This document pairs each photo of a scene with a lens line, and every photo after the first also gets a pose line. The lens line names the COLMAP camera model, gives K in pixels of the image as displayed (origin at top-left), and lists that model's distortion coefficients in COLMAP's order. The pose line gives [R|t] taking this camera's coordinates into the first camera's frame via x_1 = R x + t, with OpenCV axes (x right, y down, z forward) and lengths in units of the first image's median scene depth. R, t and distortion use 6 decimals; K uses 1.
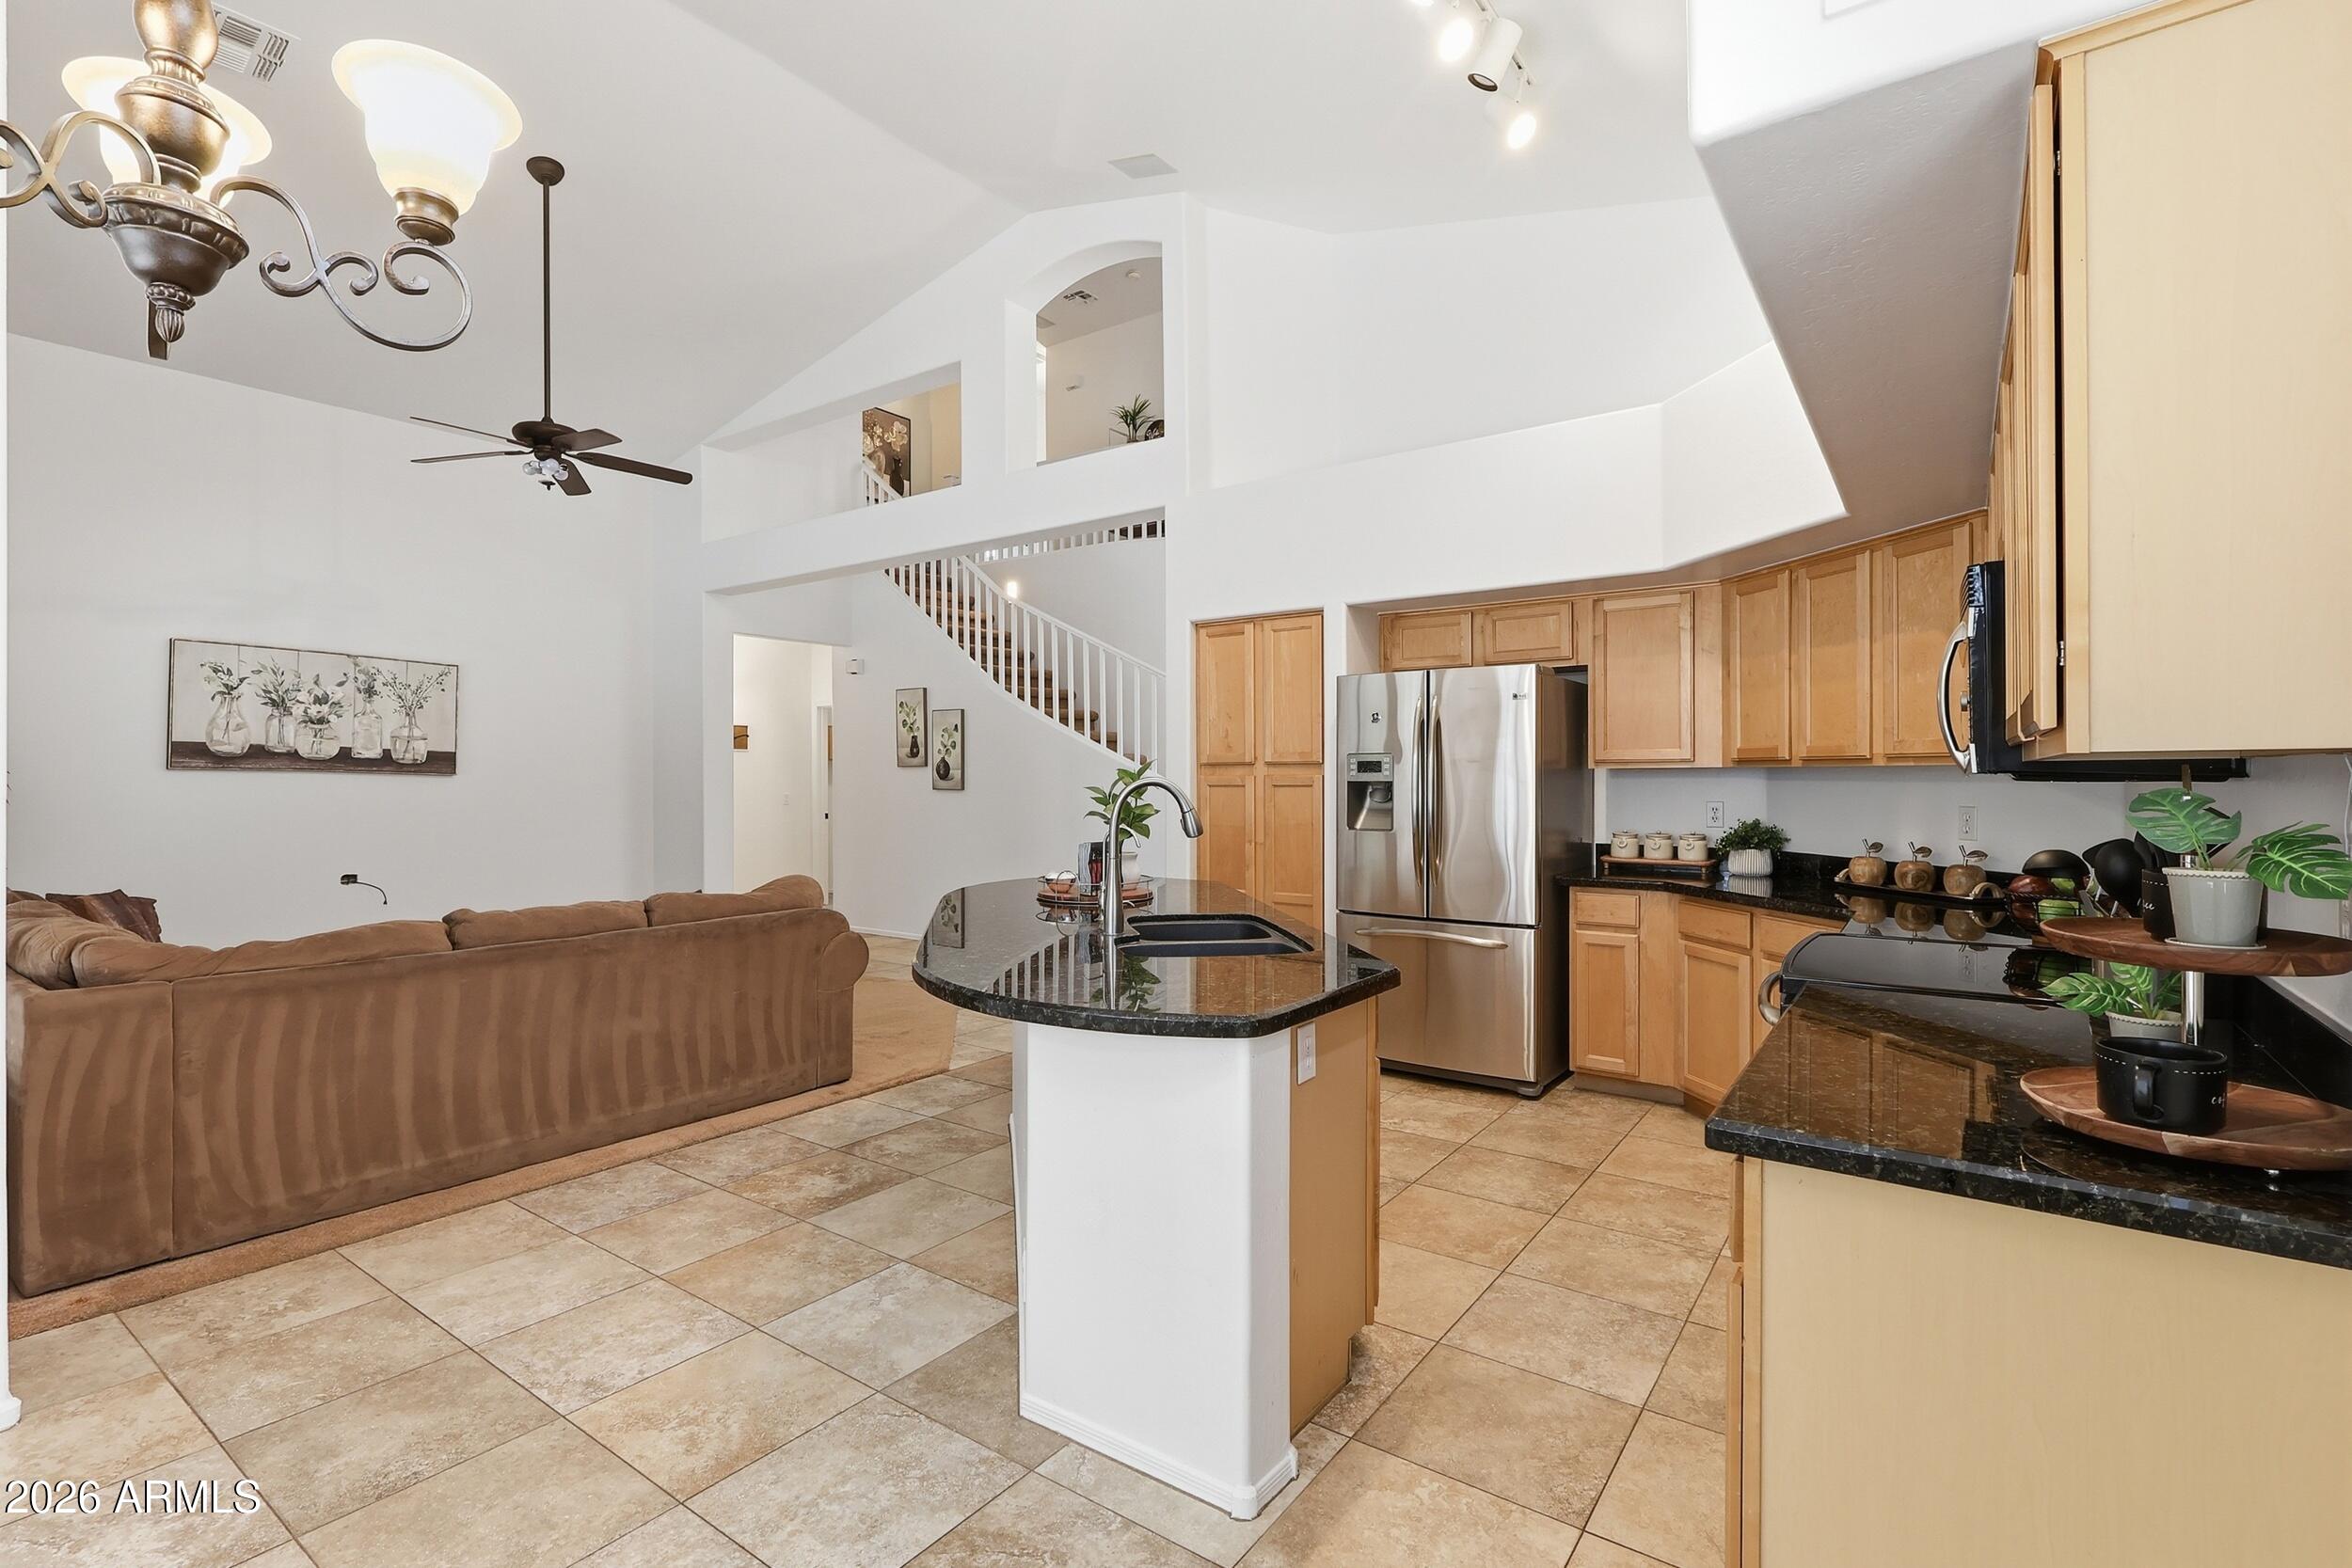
lens RADIAL K [[1093.7, 0, 1168.3], [0, 1093.7, 778.1], [0, 0, 1]] dist [-0.003572, 0.000864]
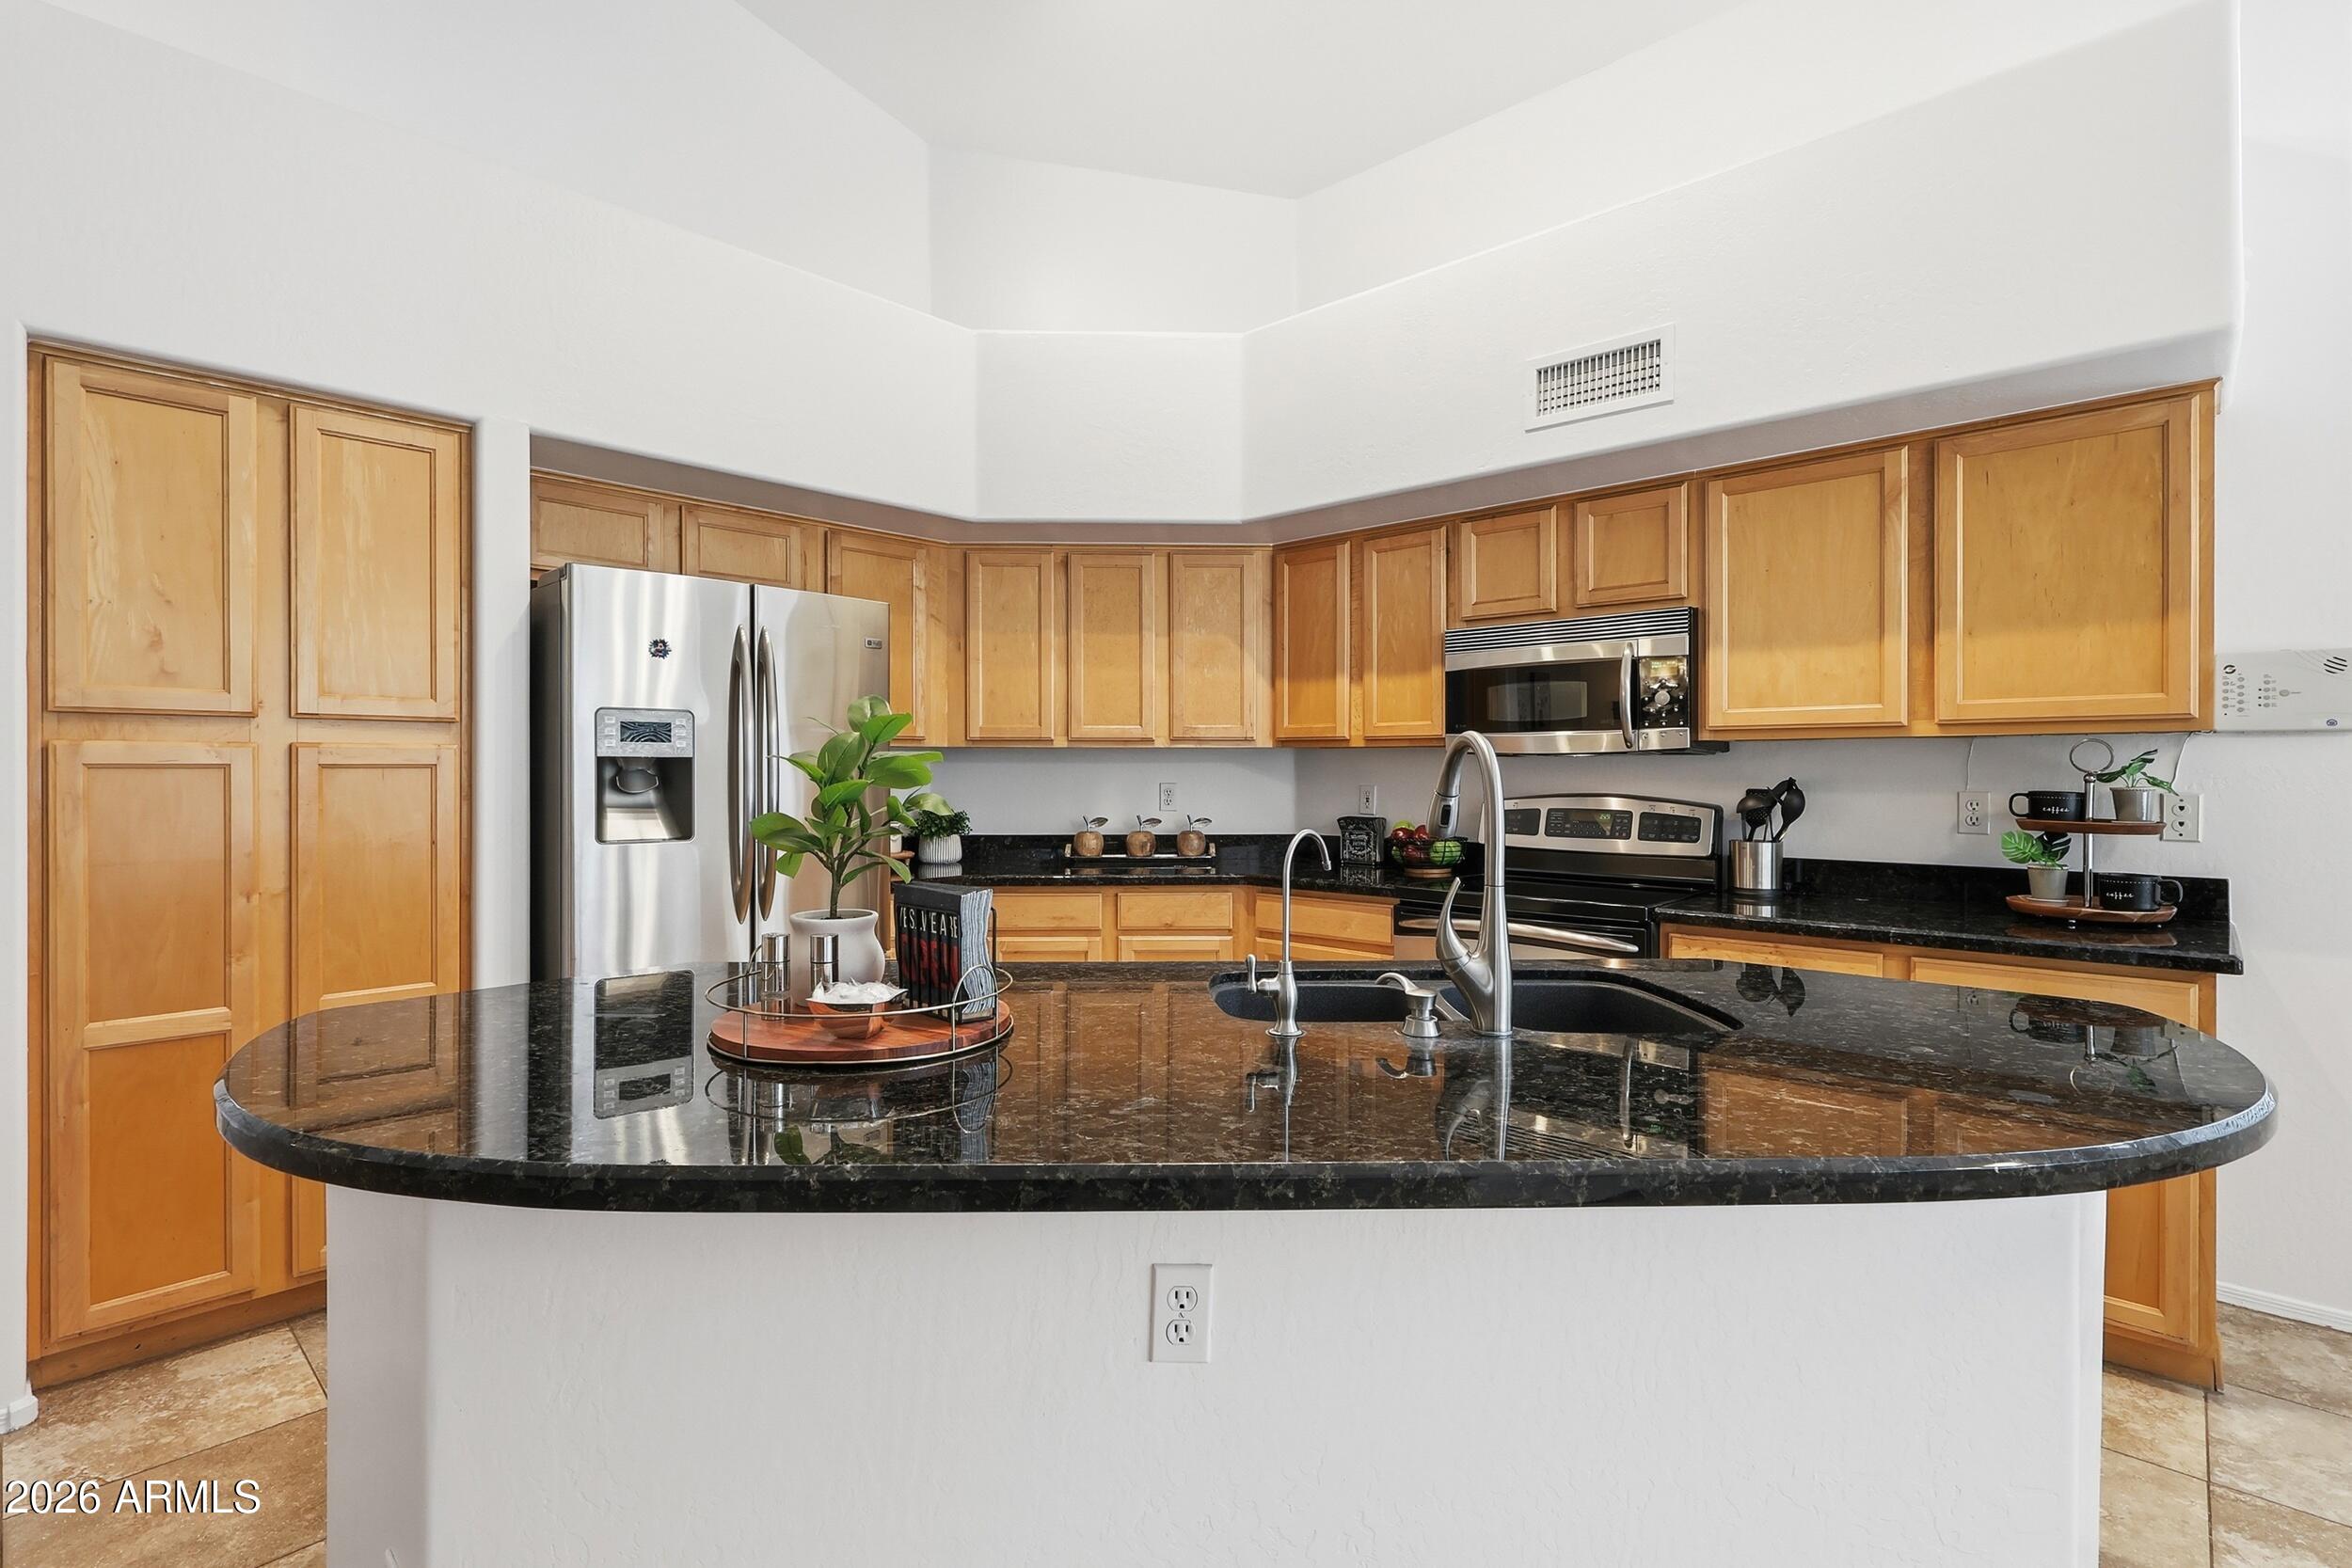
lens RADIAL K [[1093.7, 0, 1168.3], [0, 1093.7, 778.1], [0, 0, 1]] dist [-0.003572, 0.000864]
pose [[0.127867, -0.003110, 0.991786, -0.393207], [0.001986, 0.999994, 0.002880, 0.014666], [-0.991789, 0.001602, 0.127872, 0.719888]]
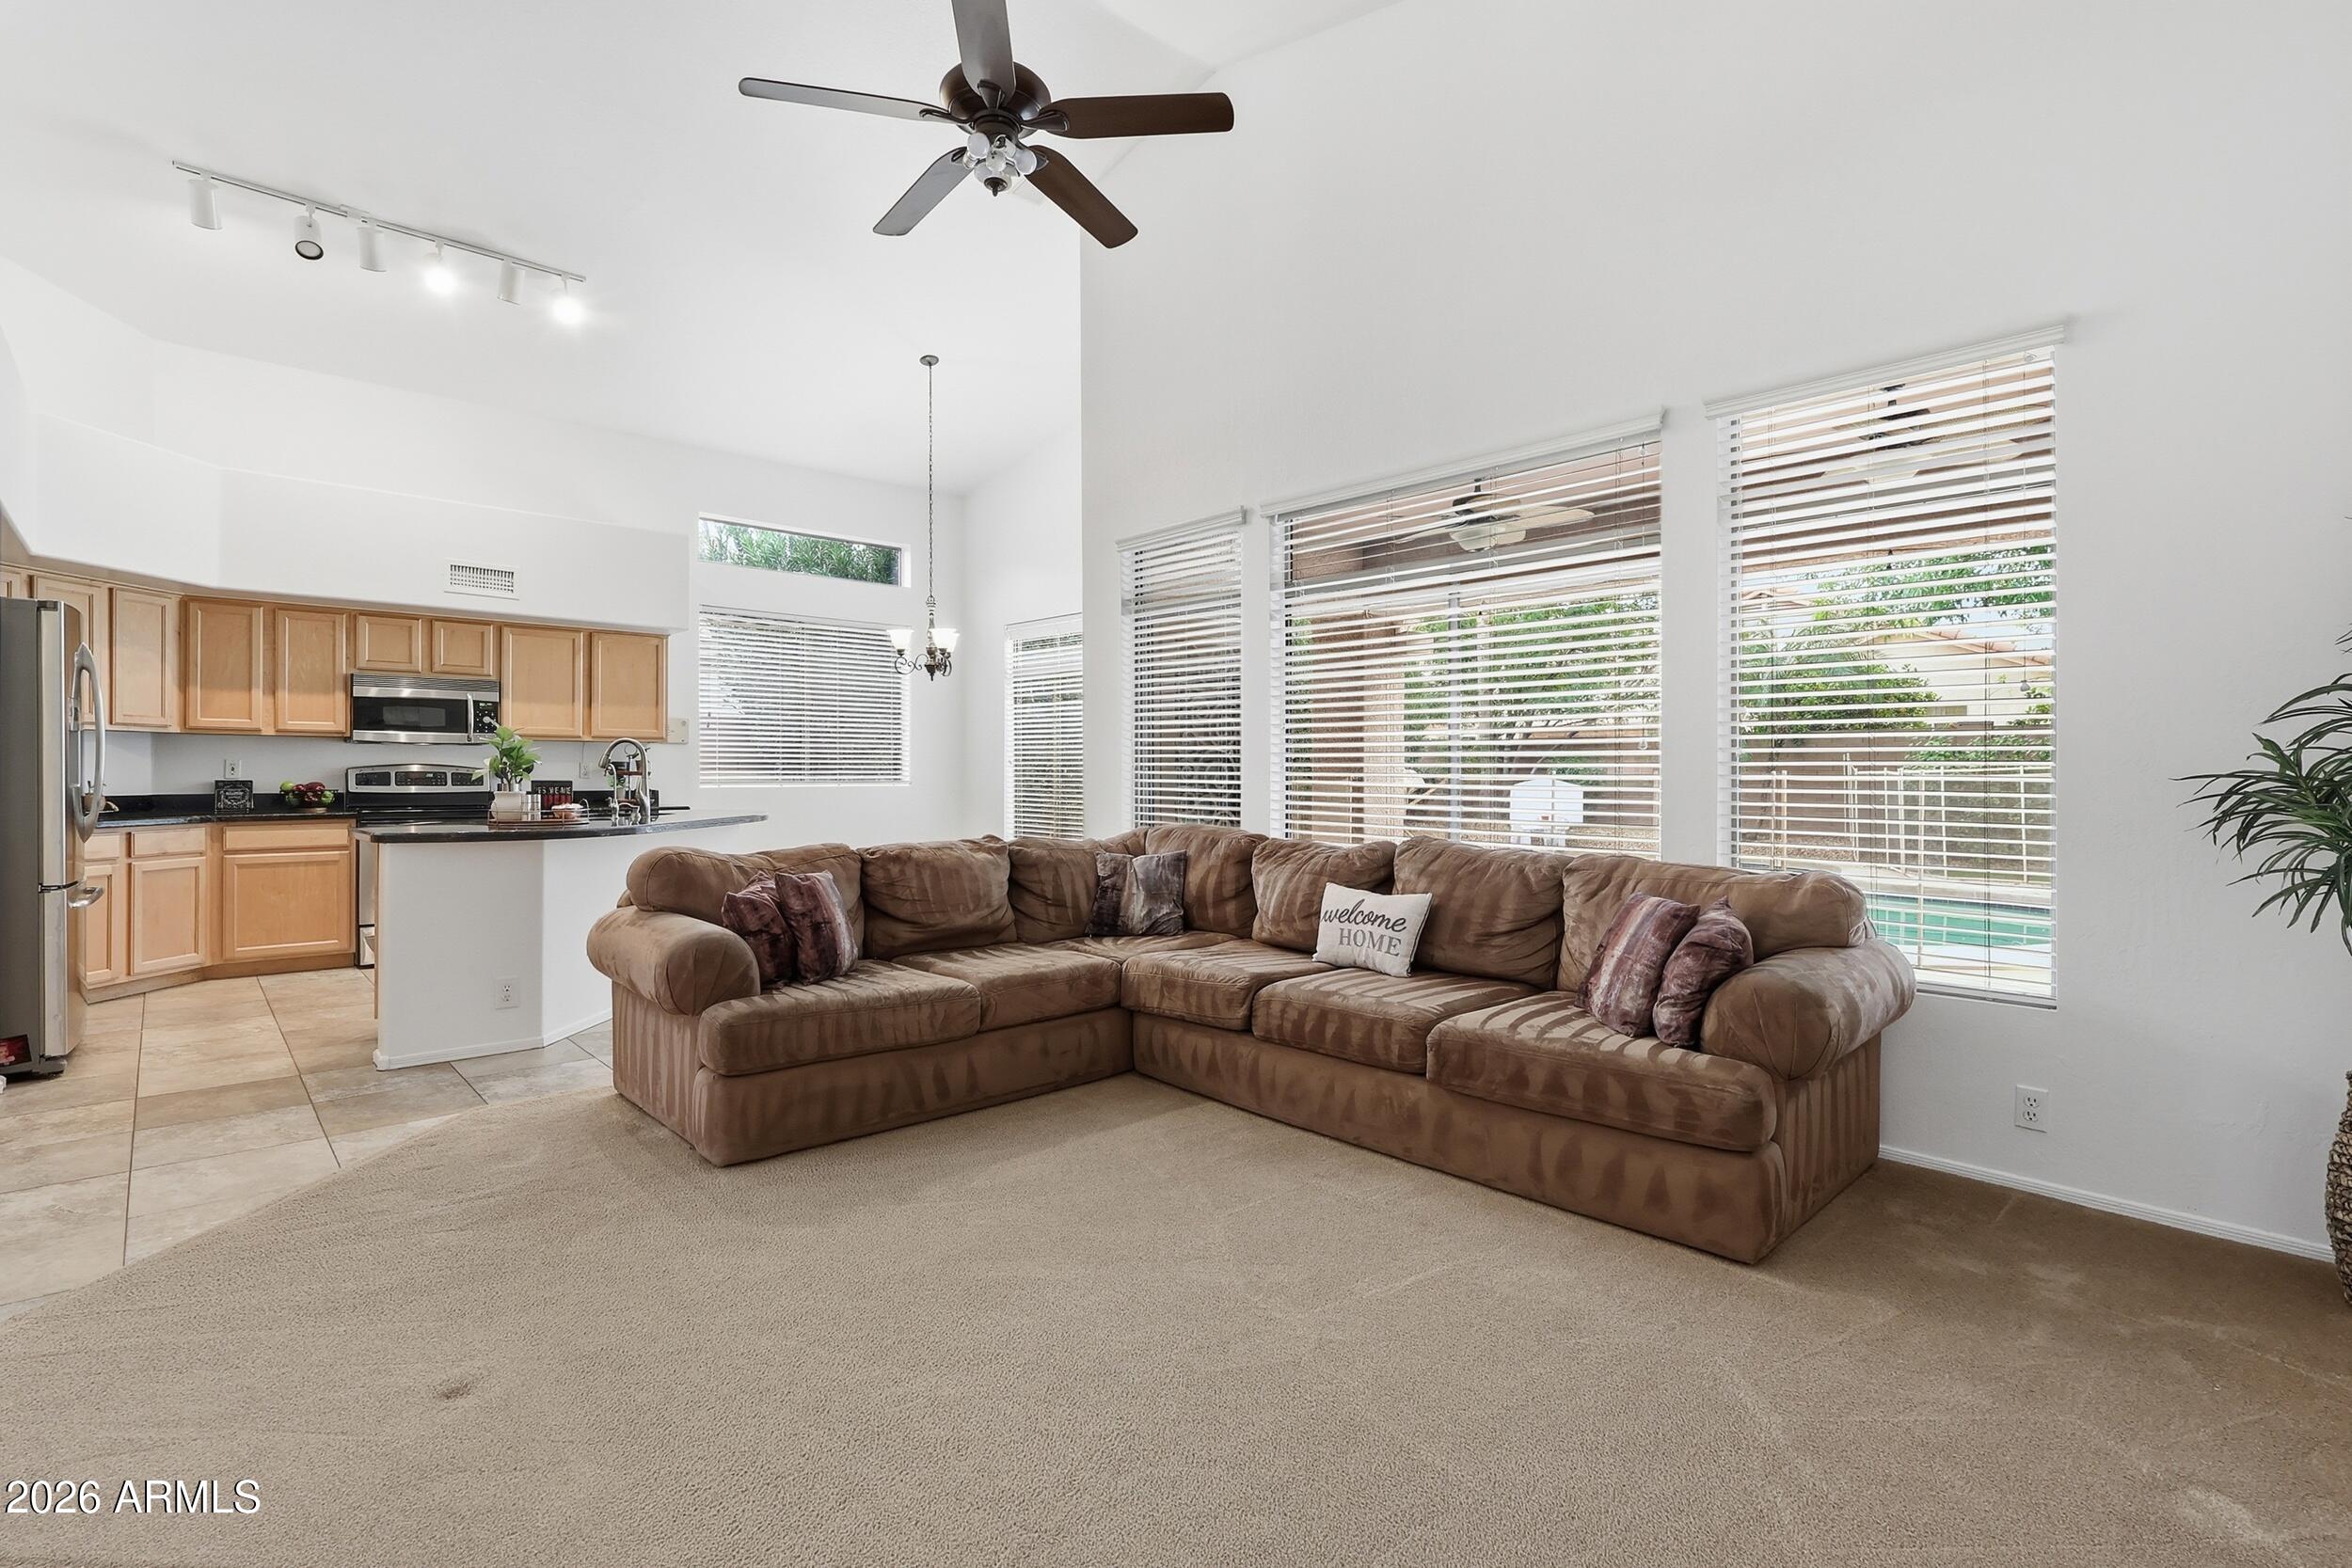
lens RADIAL K [[1081.3, 0, 1171.0], [0, 1081.3, 772.0], [0, 0, 1]] dist [-0.014686, -0.000047]
pose [[-0.982619, -0.001094, 0.185629, -0.918370], [-0.000681, 0.999997, 0.002288, 0.036851], [-0.185631, 0.002121, -0.982617, 1.849451]]
